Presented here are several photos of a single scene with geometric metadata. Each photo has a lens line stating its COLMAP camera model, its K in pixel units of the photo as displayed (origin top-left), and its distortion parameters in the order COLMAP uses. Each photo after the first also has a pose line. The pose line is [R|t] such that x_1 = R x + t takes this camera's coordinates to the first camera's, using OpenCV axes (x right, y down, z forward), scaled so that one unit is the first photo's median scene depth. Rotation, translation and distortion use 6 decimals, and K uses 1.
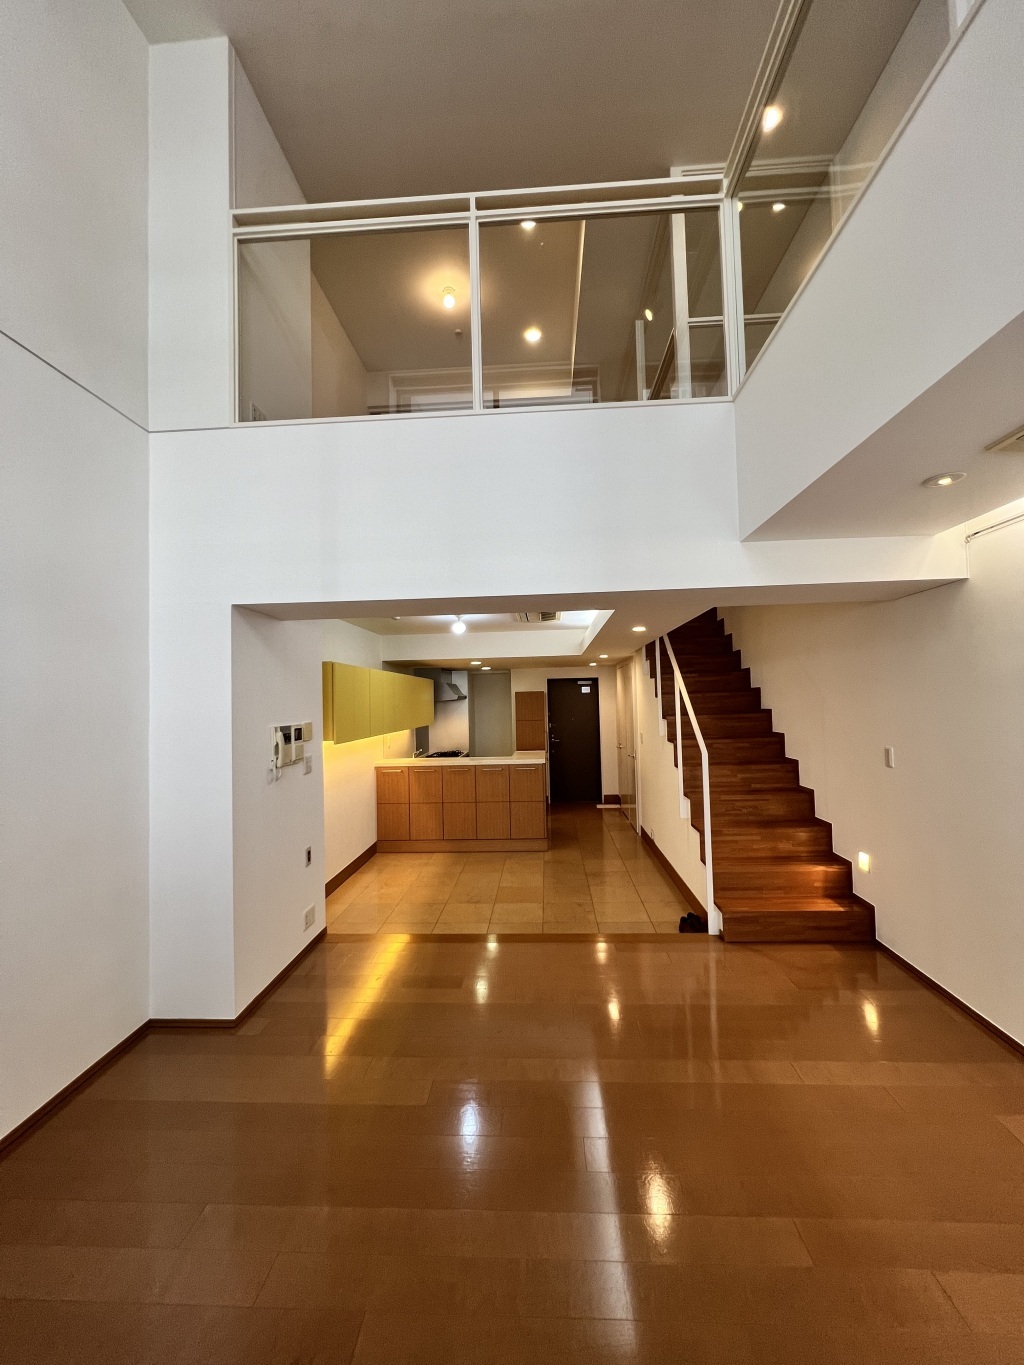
lens RADIAL K [[549.0, 0, 515.7], [0, 549.0, 680.7], [0, 0, 1]] dist [-0.001193, 0.001261]
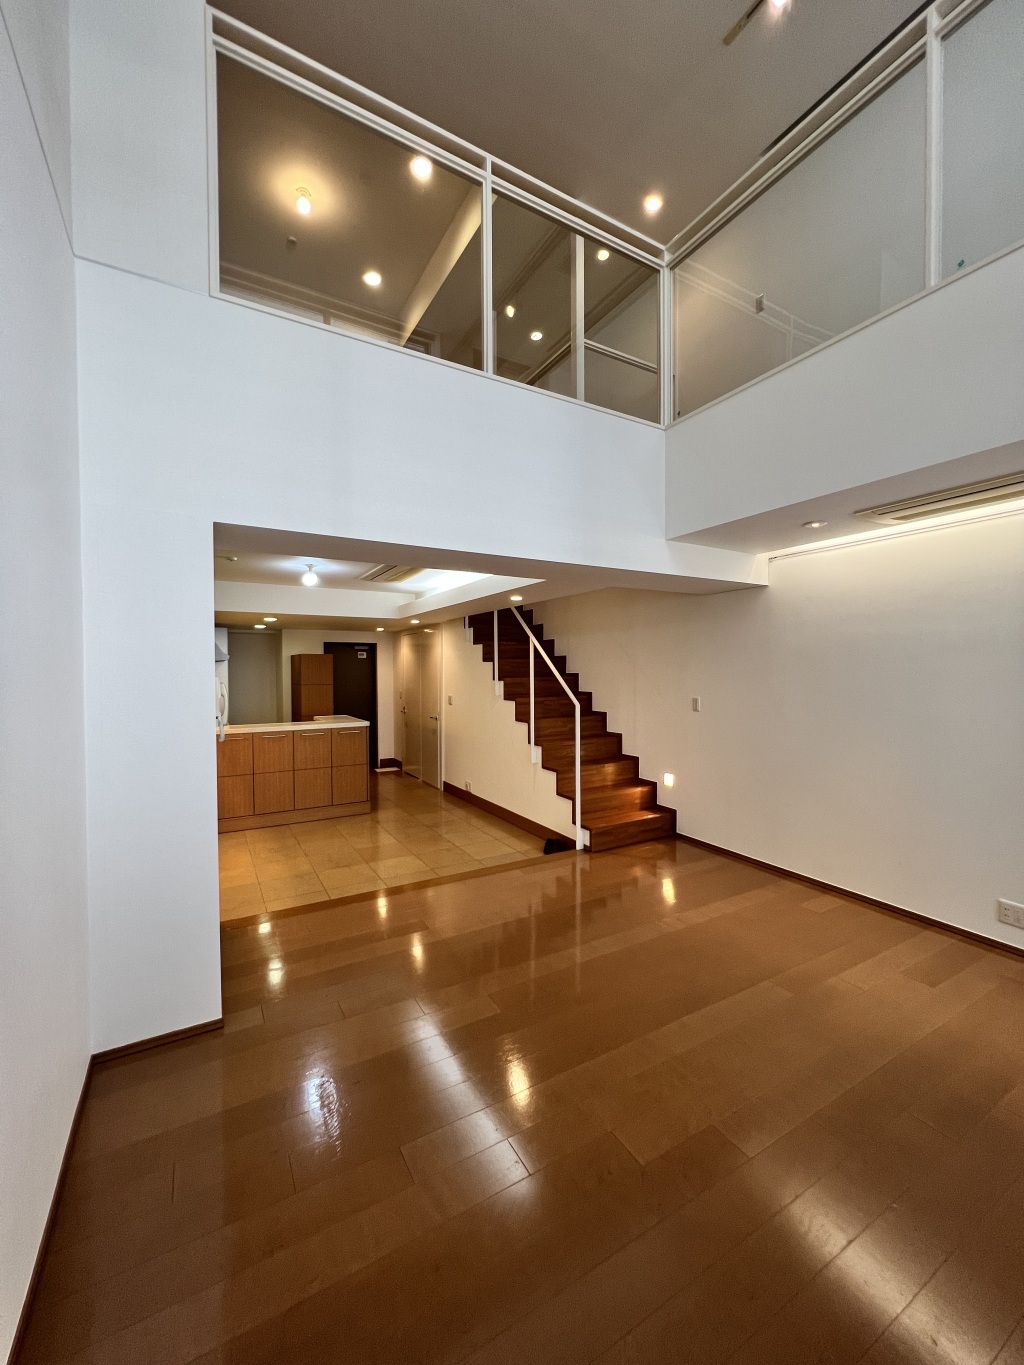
lens RADIAL K [[549.0, 0, 515.7], [0, 549.0, 680.7], [0, 0, 1]] dist [-0.001193, 0.001261]
pose [[0.837104, 0.009606, 0.546959, -0.383492], [-0.036728, 0.998577, 0.038674, 0.030257], [-0.545809, -0.052463, 0.836266, 0.045050]]
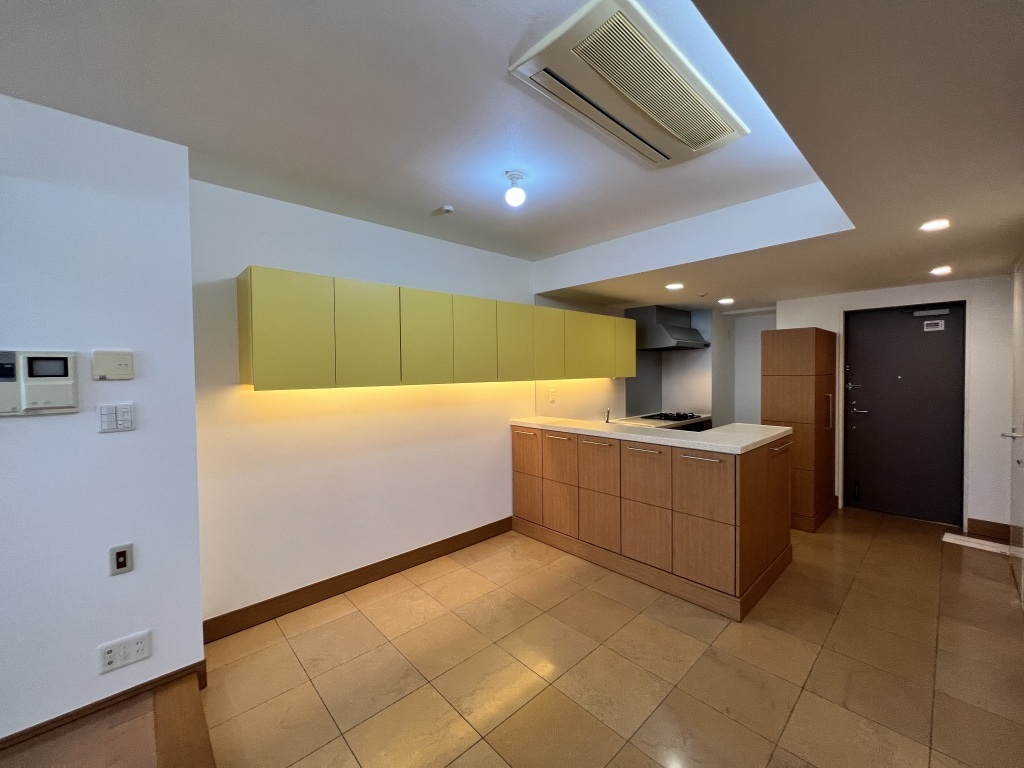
lens RADIAL K [[409.2, 0, 511.4], [0, 409.2, 381.5], [0, 0, 1]] dist [-0.002117, 0.000276]
pose [[0.717263, 0.033989, -0.695973, 0.233196], [0.020545, 0.997344, 0.069879, 0.075007], [0.696499, -0.064420, 0.714660, 0.840515]]
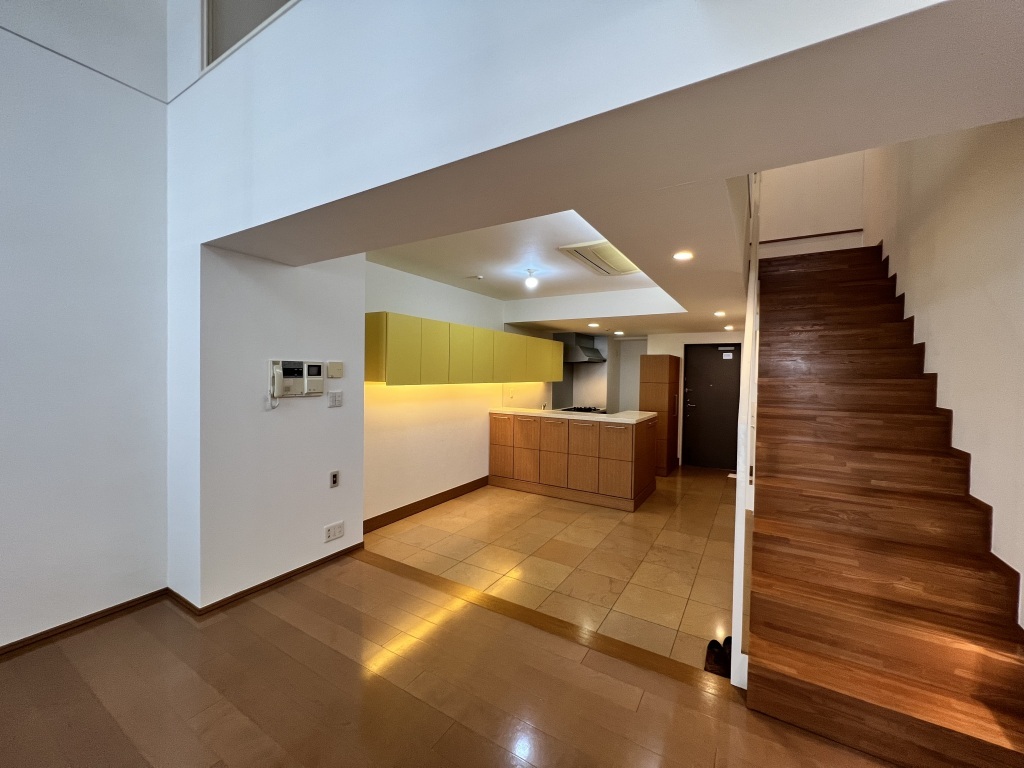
lens RADIAL K [[411.9, 0, 509.7], [0, 411.9, 381.2], [0, 0, 1]] dist [-0.001193, 0.001261]
pose [[0.879547, 0.049134, -0.473269, 0.285766], [-0.020584, 0.997652, 0.065321, 0.045956], [0.475367, -0.047711, 0.878493, 0.366966]]
